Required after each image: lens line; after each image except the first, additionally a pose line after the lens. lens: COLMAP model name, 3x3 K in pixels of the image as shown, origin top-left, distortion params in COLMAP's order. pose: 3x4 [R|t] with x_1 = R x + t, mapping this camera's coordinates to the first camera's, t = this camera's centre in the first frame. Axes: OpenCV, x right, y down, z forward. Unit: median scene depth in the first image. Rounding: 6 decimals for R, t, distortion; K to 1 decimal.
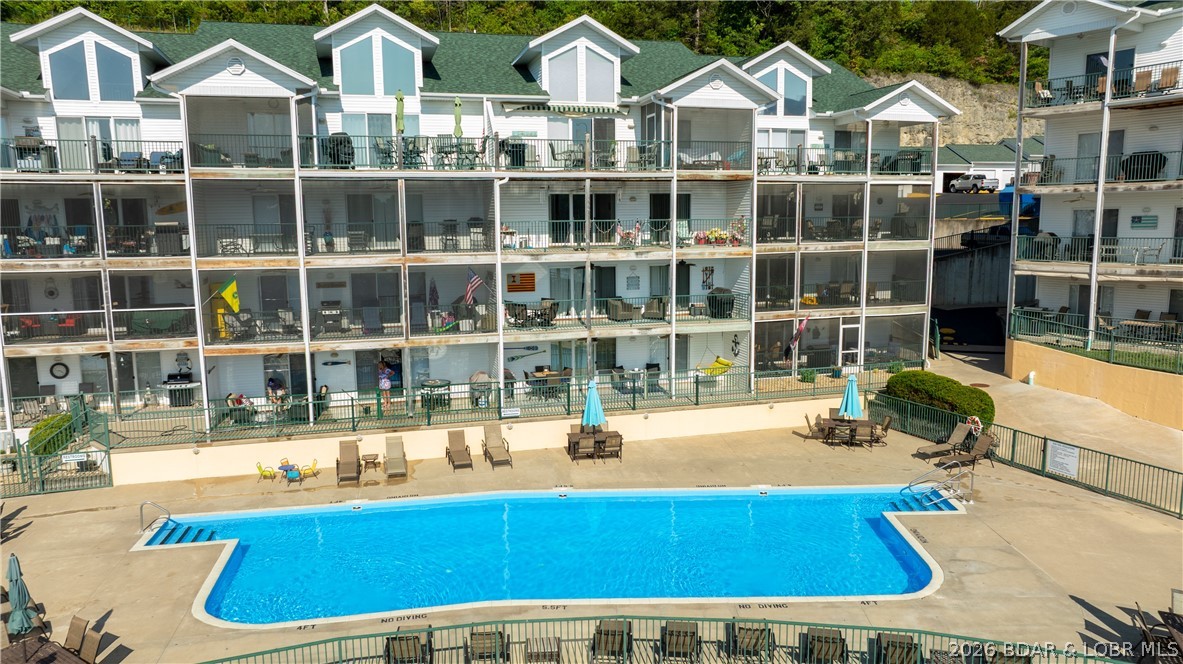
lens RADIAL K [[828.9, 0, 591.5], [0, 828.9, 332.0], [0, 0, 1]] dist [-0.042293, 0.028218]
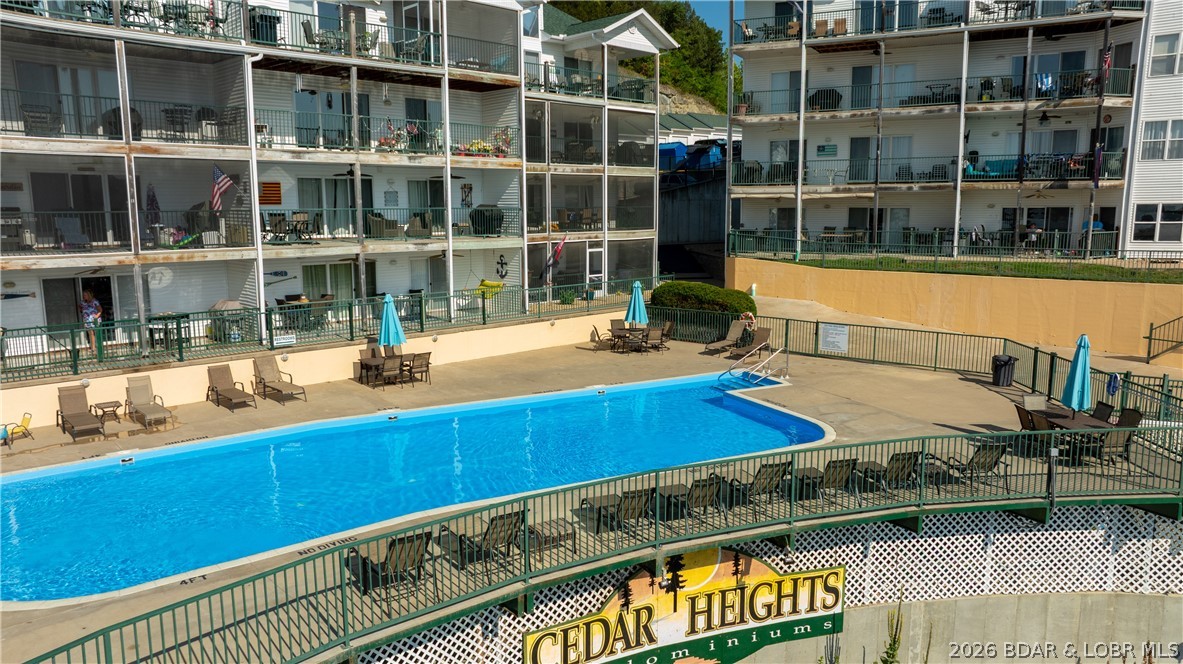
lens RADIAL K [[828.9, 0, 591.5], [0, 828.9, 332.0], [0, 0, 1]] dist [-0.042293, 0.028218]
pose [[0.885301, -0.063414, 0.460674, -0.185558], [0.061133, 0.997931, 0.019888, 0.083006], [-0.460982, 0.010555, 0.887347, 0.123161]]
